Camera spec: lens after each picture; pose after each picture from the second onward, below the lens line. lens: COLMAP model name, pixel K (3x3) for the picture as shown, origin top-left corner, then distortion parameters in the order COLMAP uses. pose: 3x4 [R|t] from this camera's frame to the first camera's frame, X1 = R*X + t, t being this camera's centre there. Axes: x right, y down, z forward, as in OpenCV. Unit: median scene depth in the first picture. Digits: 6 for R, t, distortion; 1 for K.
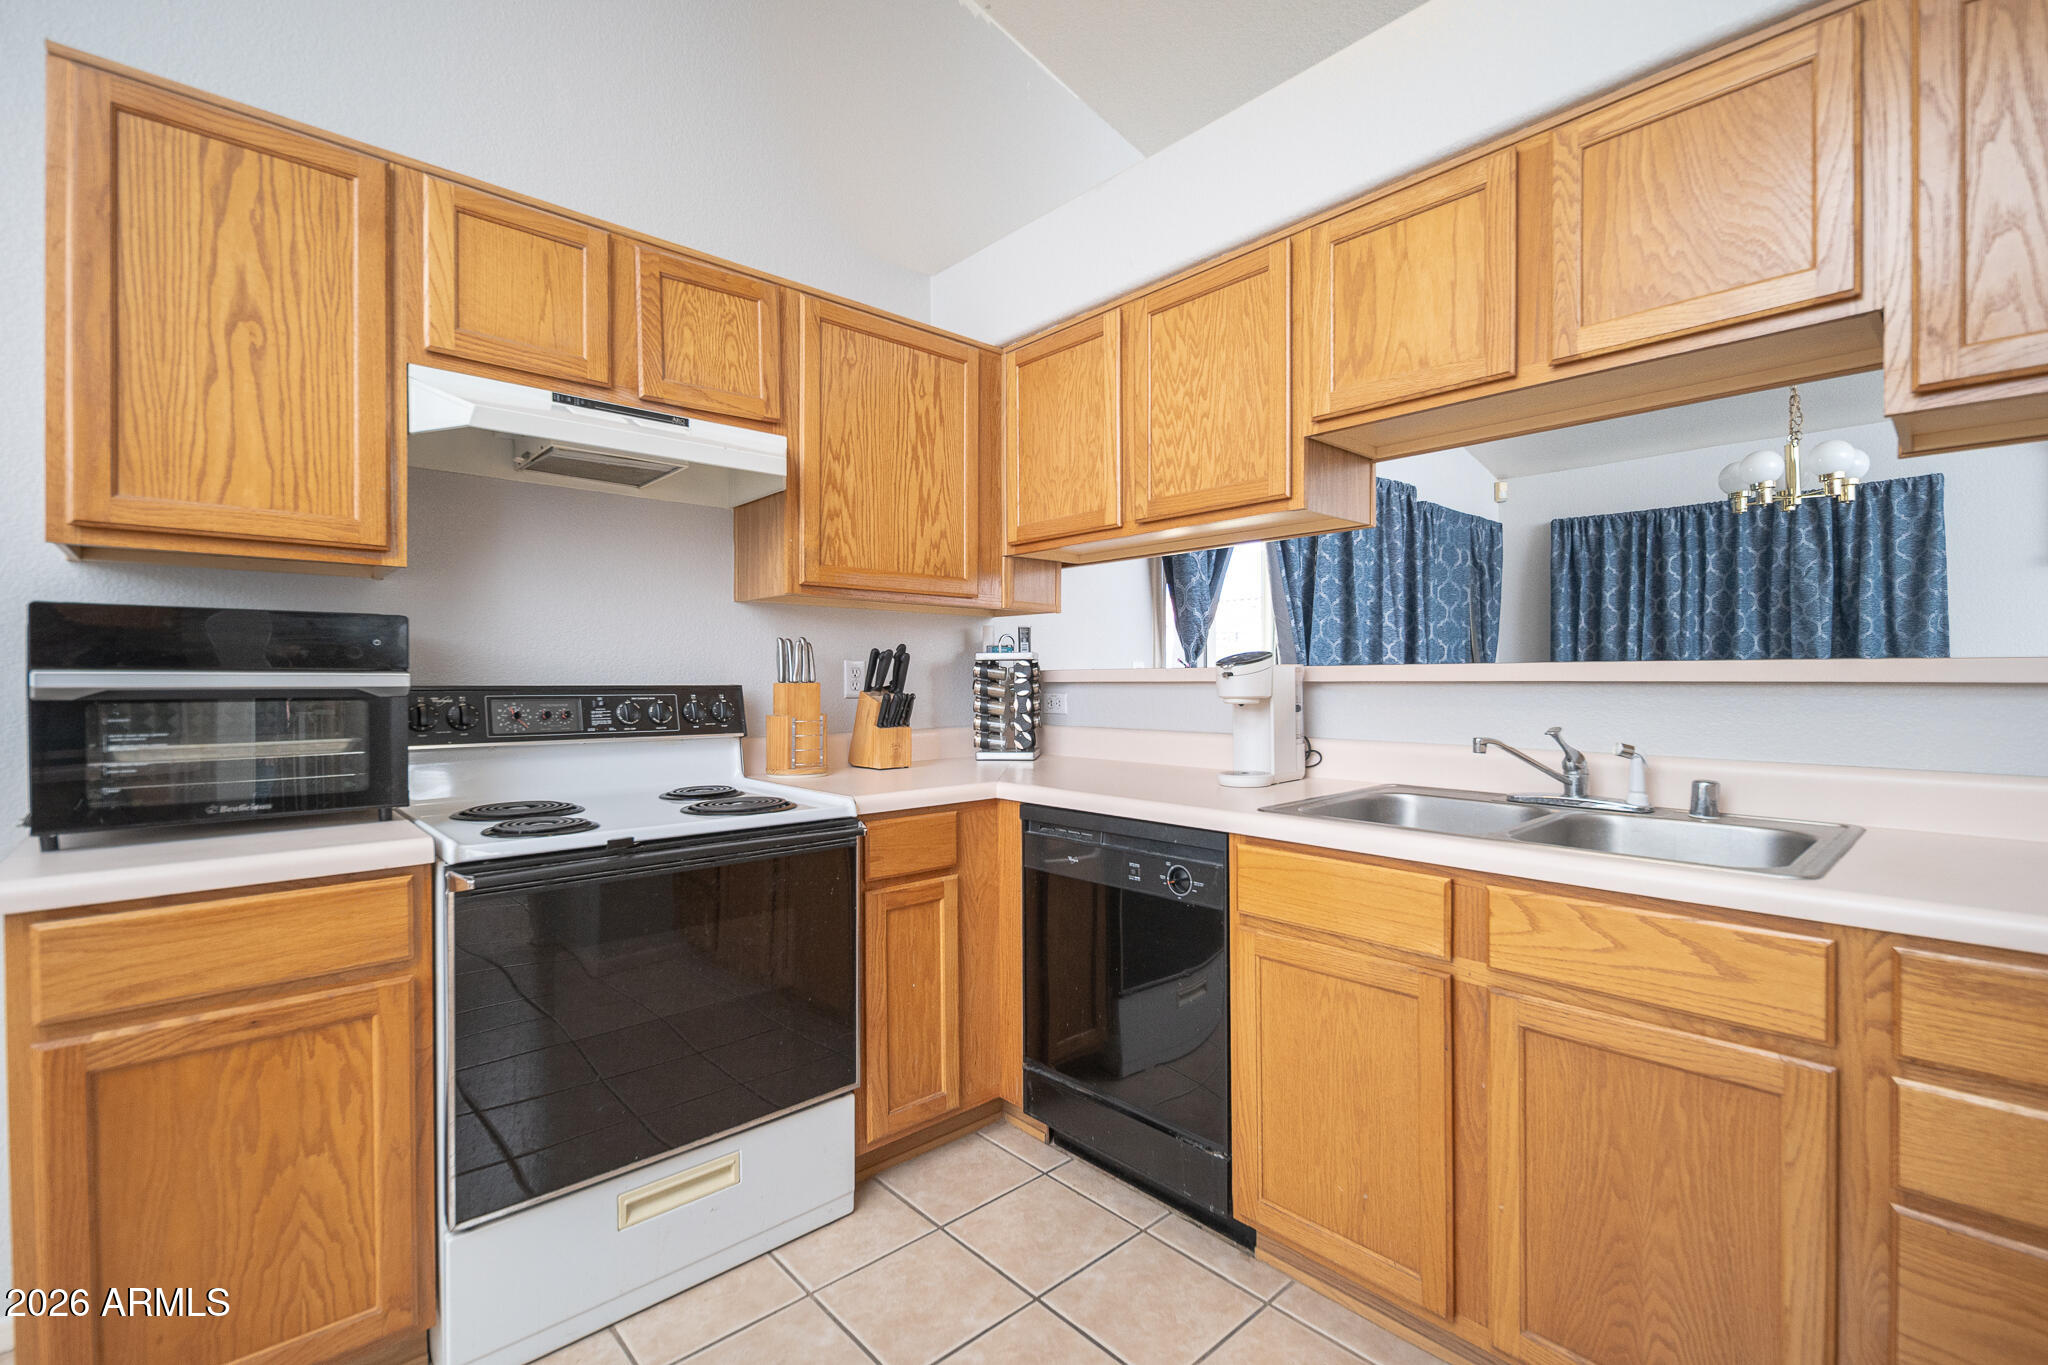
lens RADIAL K [[910.3, 0, 1024.2], [0, 910.3, 681.1], [0, 0, 1]] dist [-0.009254, -0.000618]
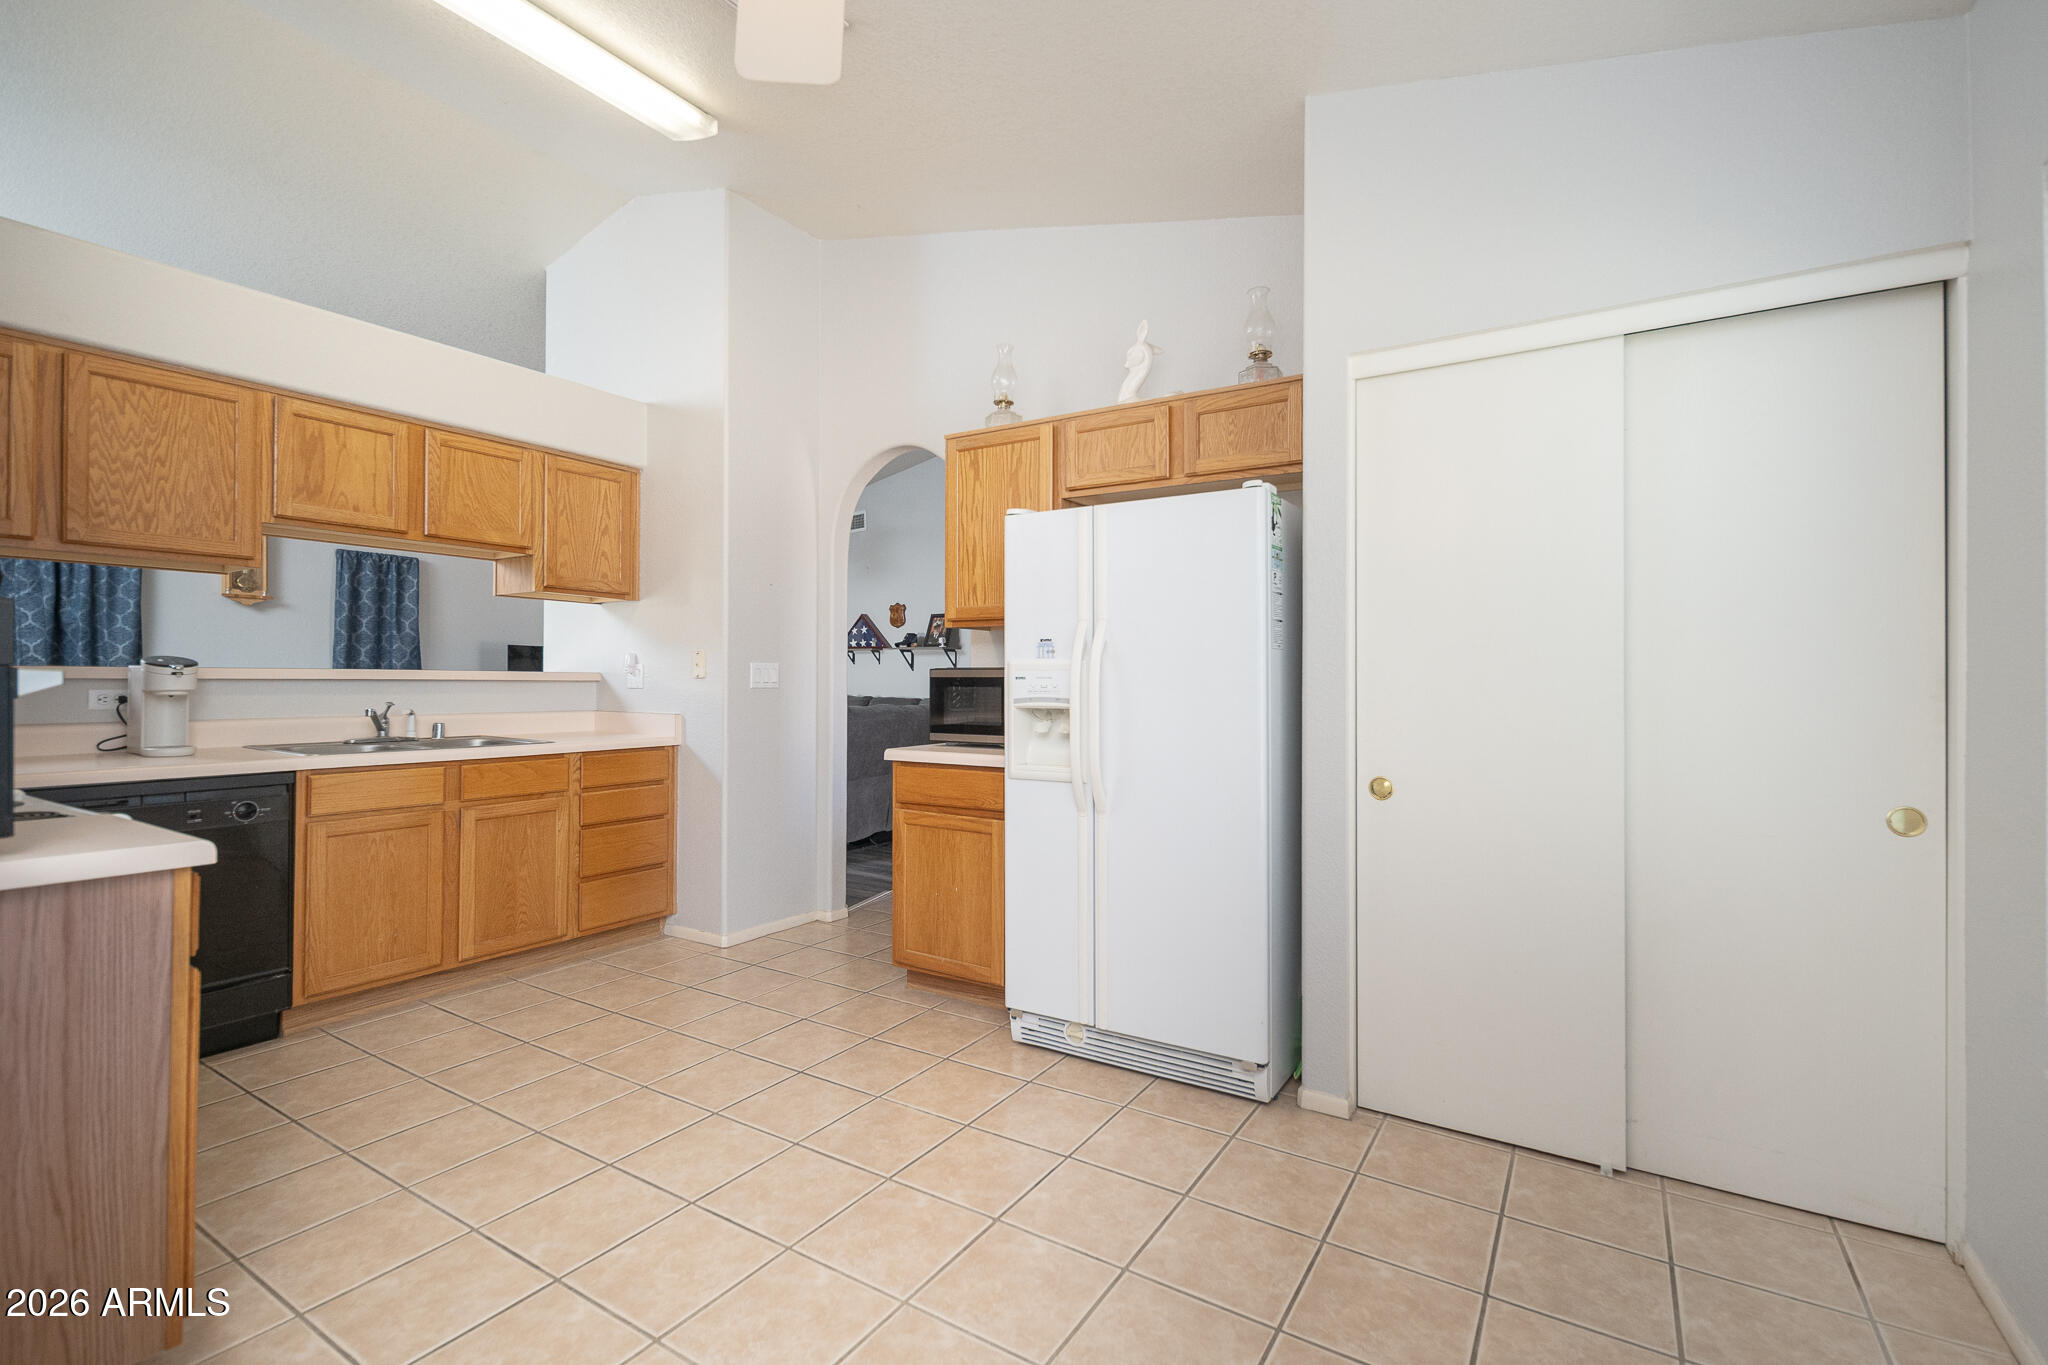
lens RADIAL K [[910.3, 0, 1023.1], [0, 910.3, 681.2], [0, 0, 1]] dist [-0.009254, -0.000618]
pose [[-0.254045, 0.000394, 0.967192, -1.619388], [-0.000453, 1.000000, -0.000526, 0.004660], [-0.967192, -0.000572, -0.254044, 0.137178]]
